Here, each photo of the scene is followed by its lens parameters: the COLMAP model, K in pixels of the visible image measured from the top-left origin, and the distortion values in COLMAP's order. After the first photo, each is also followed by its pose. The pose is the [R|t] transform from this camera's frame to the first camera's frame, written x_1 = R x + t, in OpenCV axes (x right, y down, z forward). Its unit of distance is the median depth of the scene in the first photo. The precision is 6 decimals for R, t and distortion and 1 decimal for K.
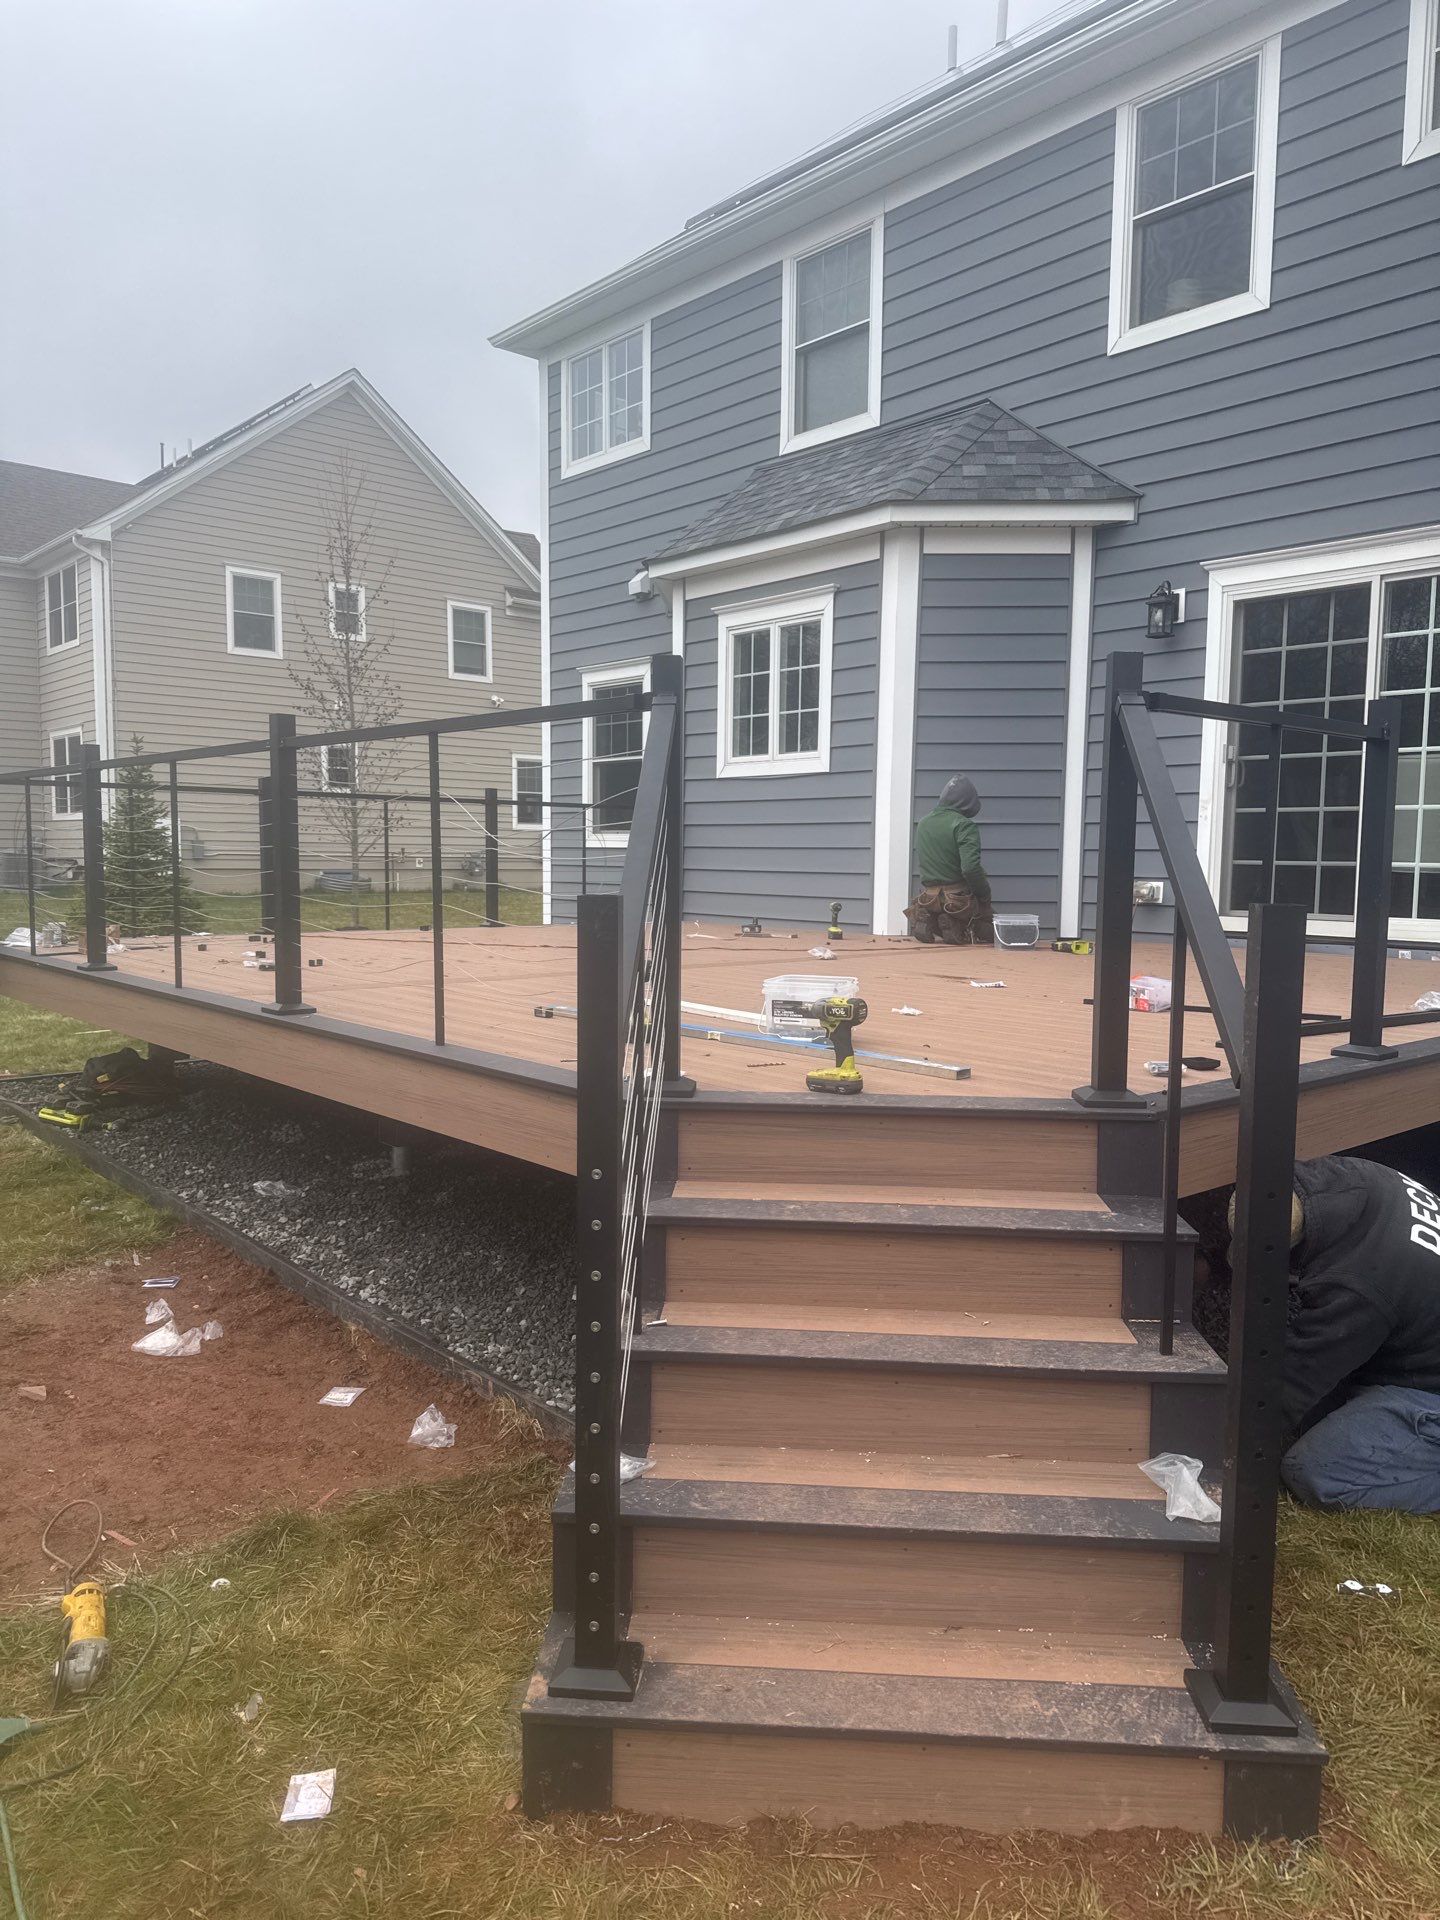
lens RADIAL K [[1336.8, 0, 709.0], [0, 1336.8, 970.8], [0, 0, 1]] dist [0.120299, -0.195337]
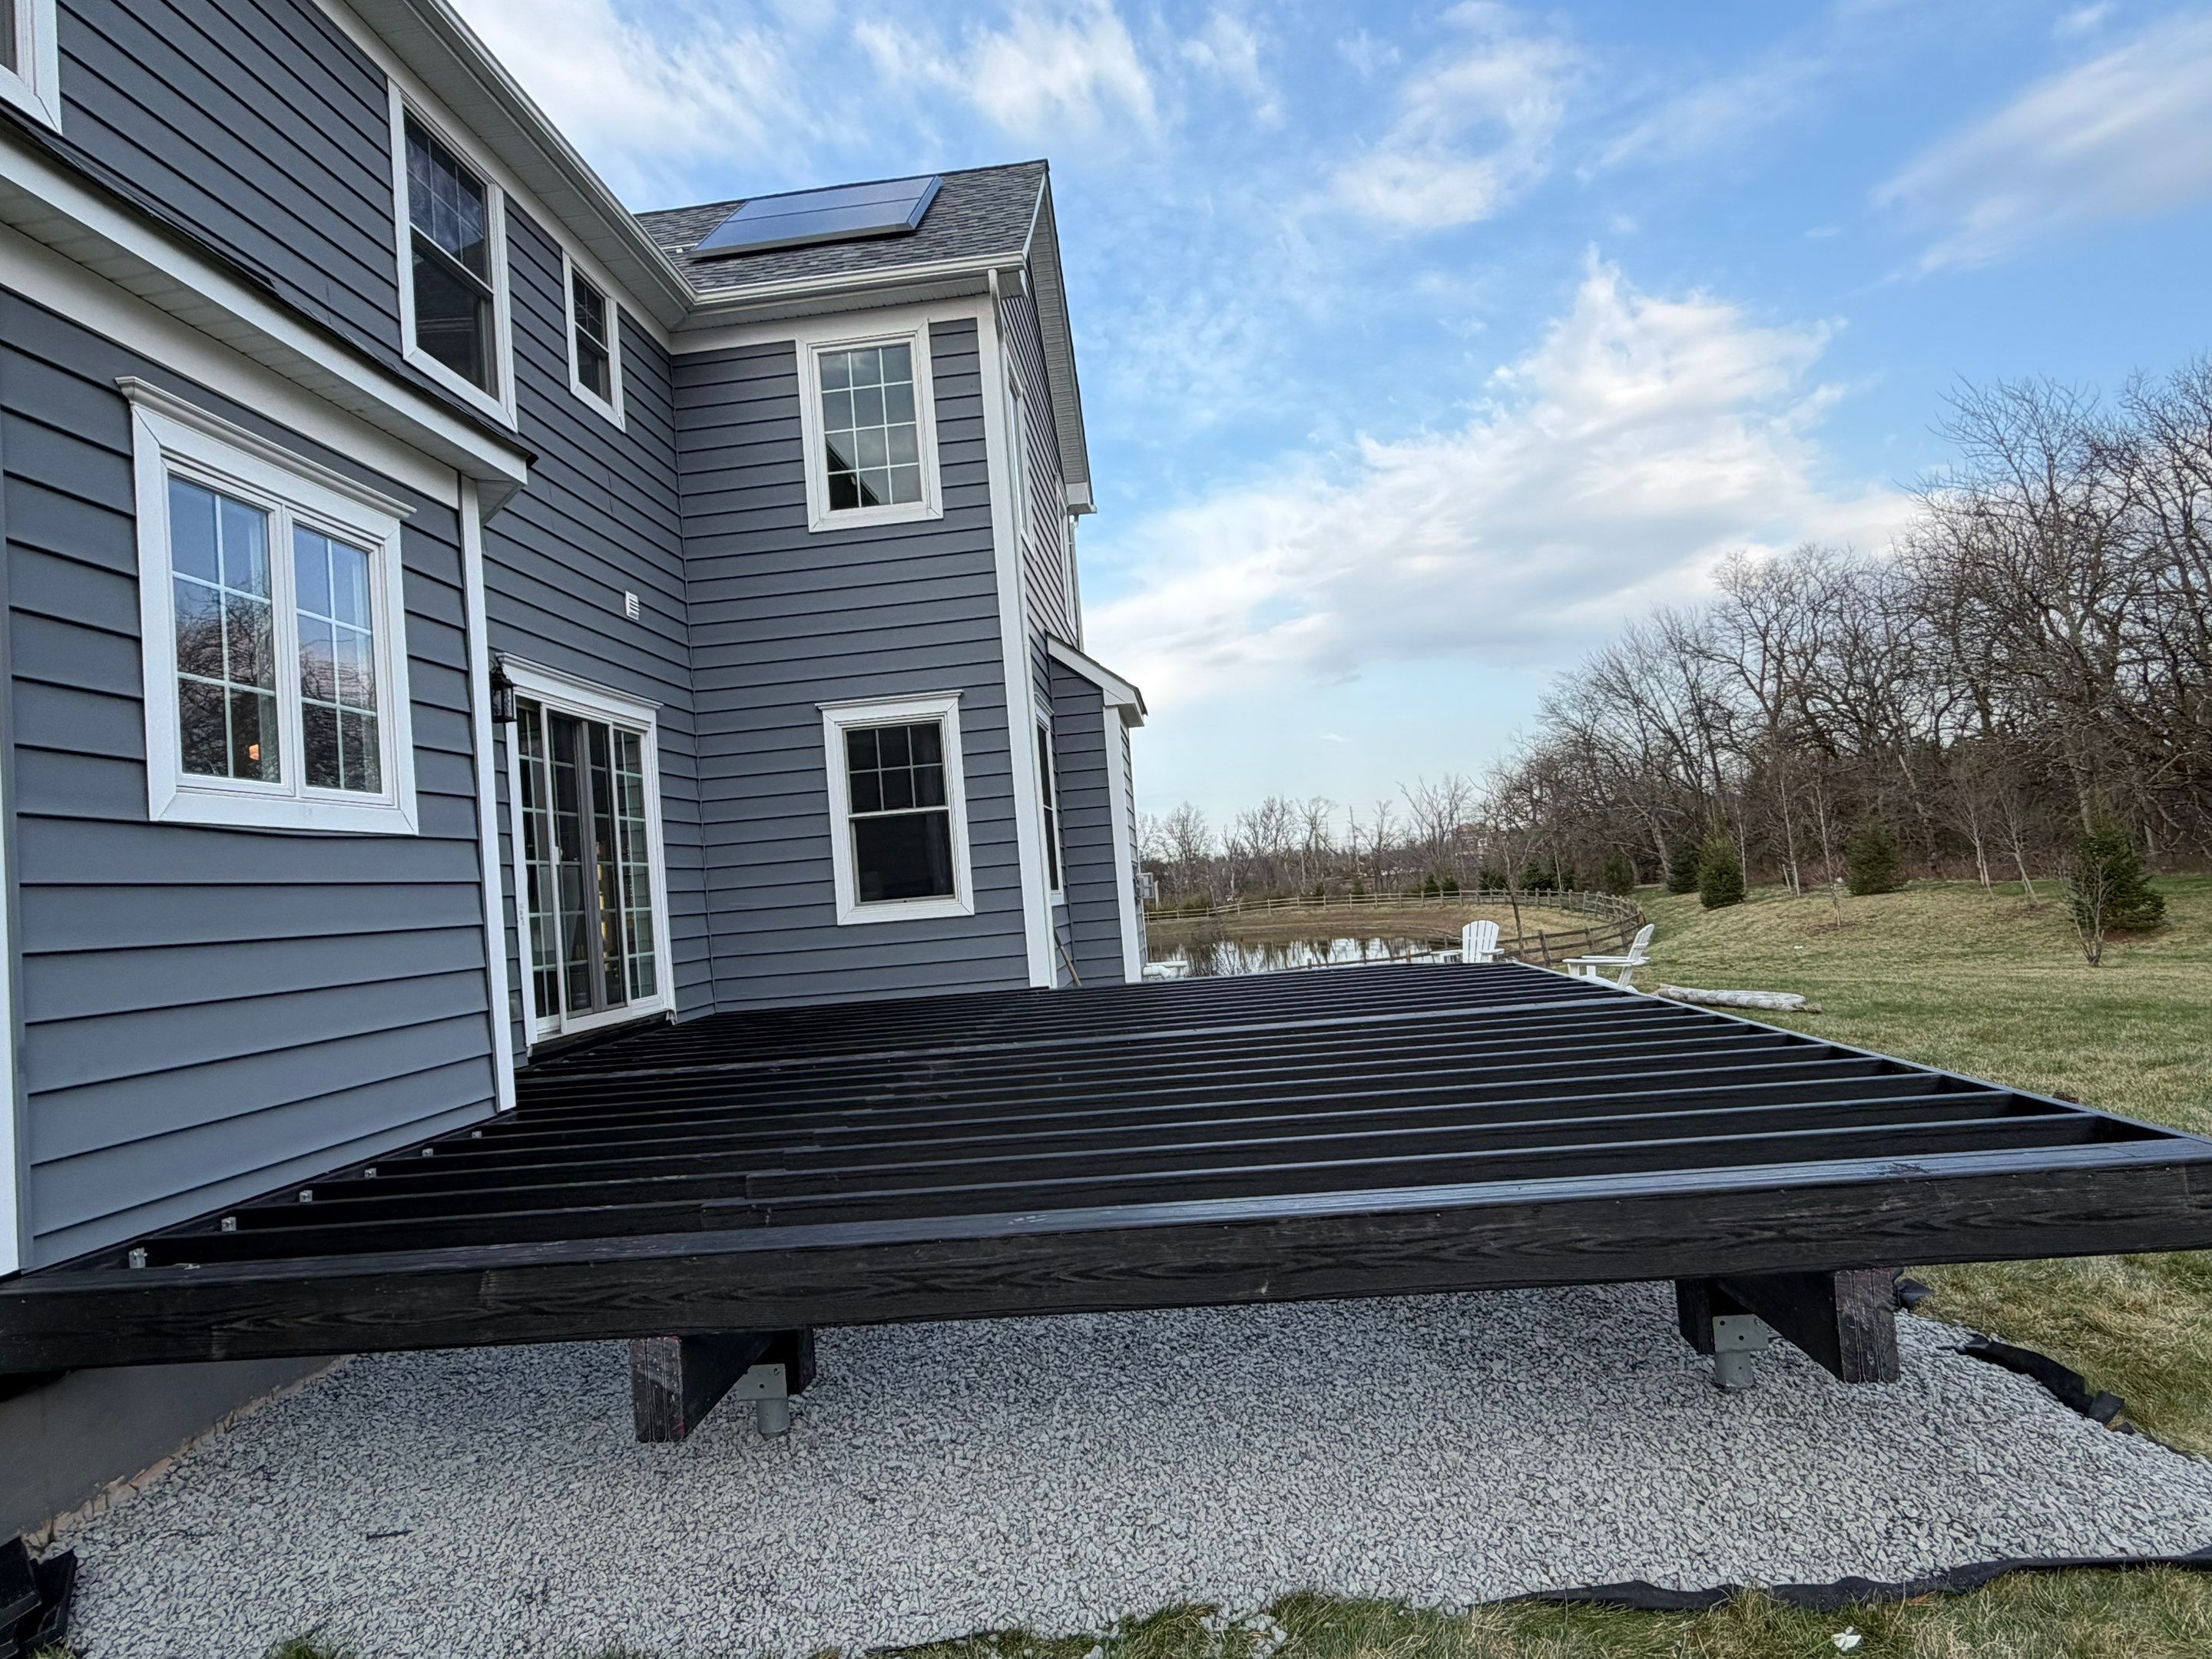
lens RADIAL K [[1253.4, 0, 1106.0], [0, 1253.4, 829.5], [0, 0, 1]] dist [0.005202, 0.002843]
pose [[-0.695767, 0.081560, 0.713622, -0.470640], [0.139244, 0.990000, 0.022613, -0.124818], [-0.704641, 0.115101, -0.700166, 1.170921]]
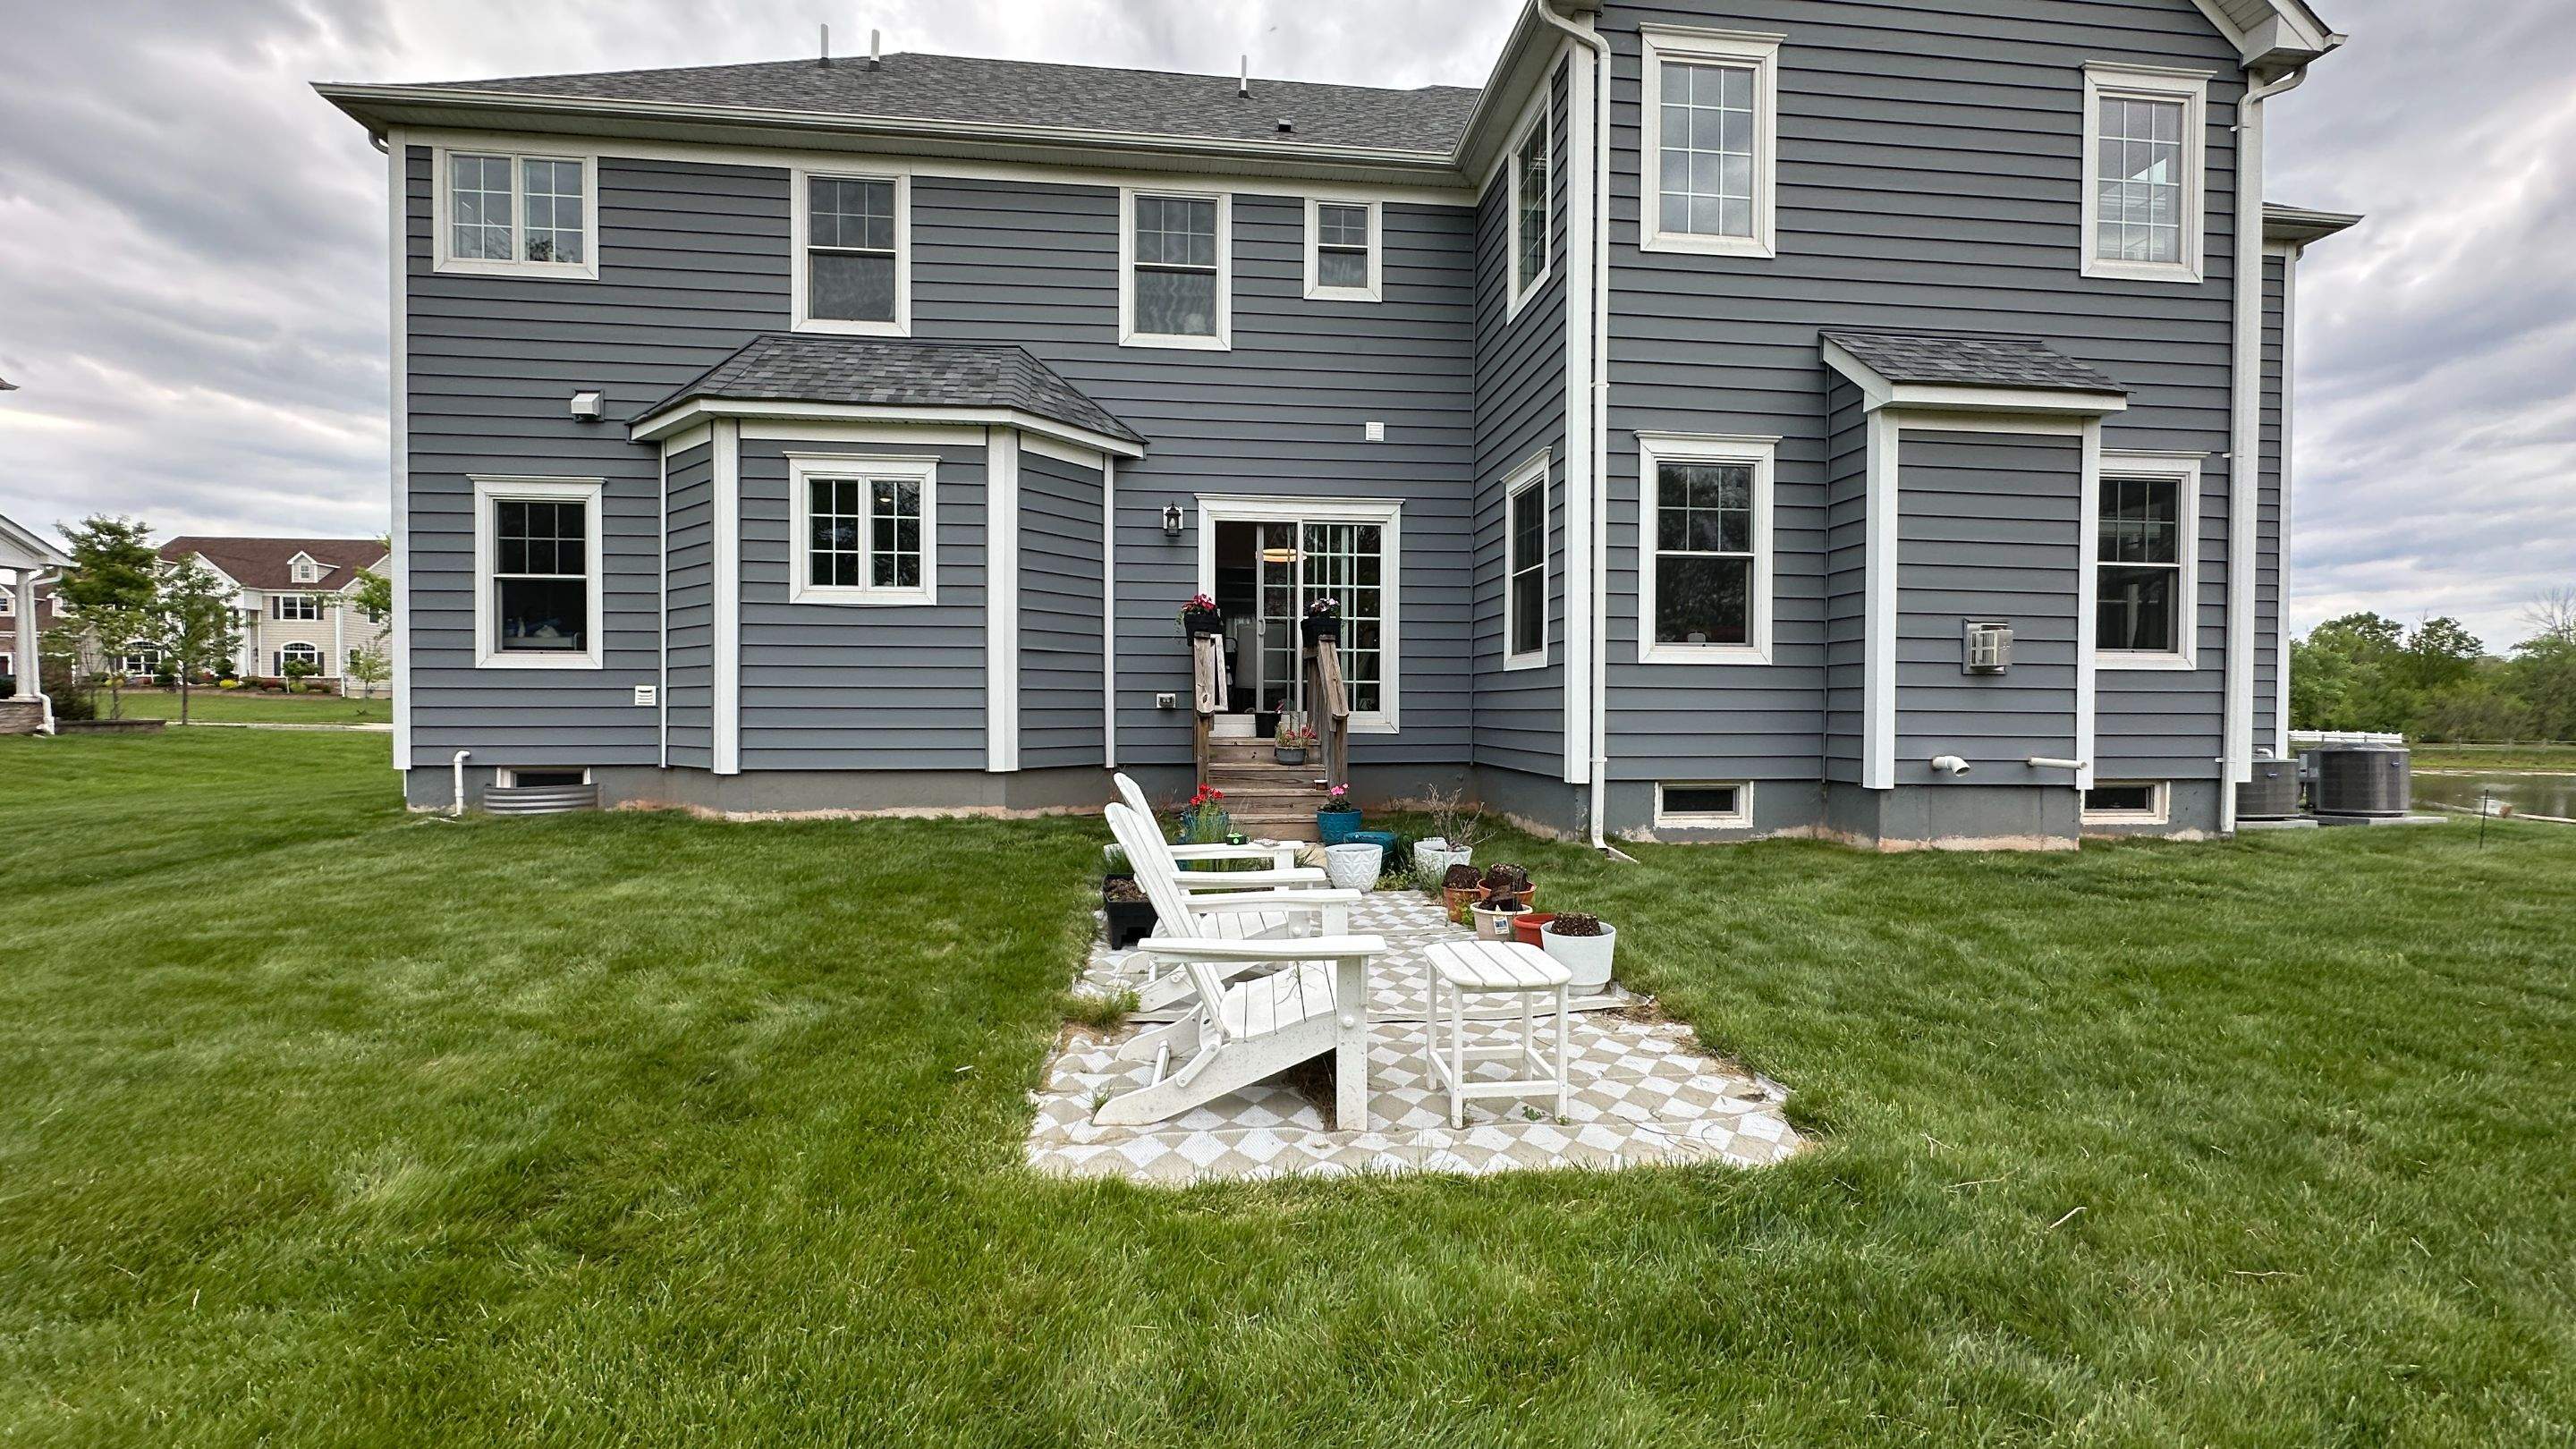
lens RADIAL K [[1026.5, 0, 1288.0], [0, 1026.5, 724.5], [0, 0, 1]] dist [0.000043, -0.000074]
pose [[0.572165, -0.022445, 0.819832, -0.501165], [0.075535, 0.996819, -0.025425, 0.007631], [-0.816653, 0.076473, 0.572040, 0.214966]]
